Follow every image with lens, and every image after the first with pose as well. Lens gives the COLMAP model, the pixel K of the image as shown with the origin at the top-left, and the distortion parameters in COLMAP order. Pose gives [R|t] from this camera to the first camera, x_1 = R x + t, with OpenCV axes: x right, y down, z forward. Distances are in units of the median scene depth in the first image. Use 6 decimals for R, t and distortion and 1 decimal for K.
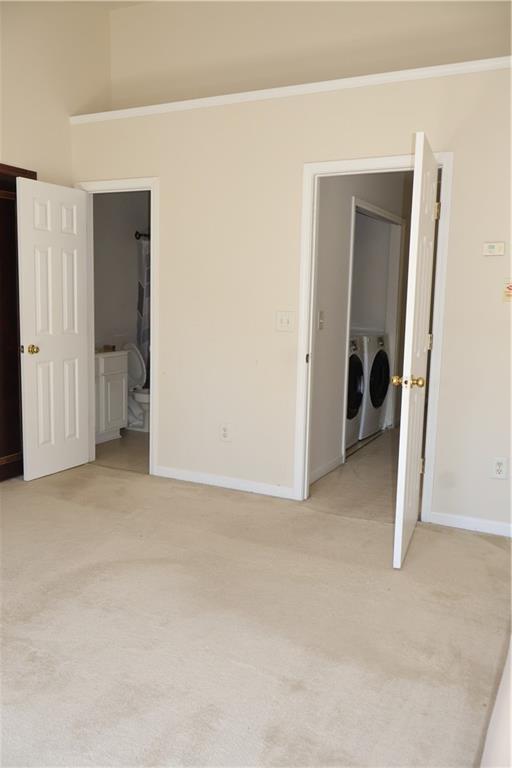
lens RADIAL K [[635.8, 0, 256.0], [0, 635.8, 384.0], [0, 0, 1]] dist [-0.009011, 0.000793]
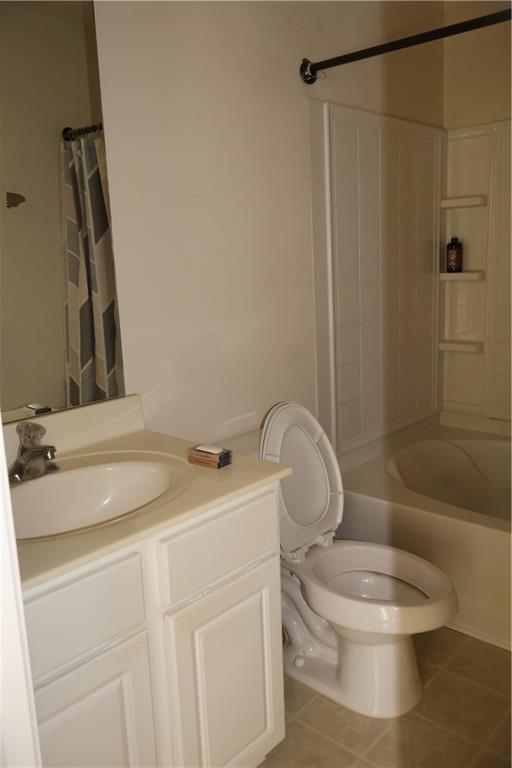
lens RADIAL K [[635.8, 0, 256.0], [0, 635.8, 384.0], [0, 0, 1]] dist [-0.009011, 0.000793]
pose [[0.963293, -0.010941, -0.268229, -0.165641], [0.029388, 0.997462, 0.064854, -0.120658], [0.266838, -0.070356, 0.961170, 0.879499]]
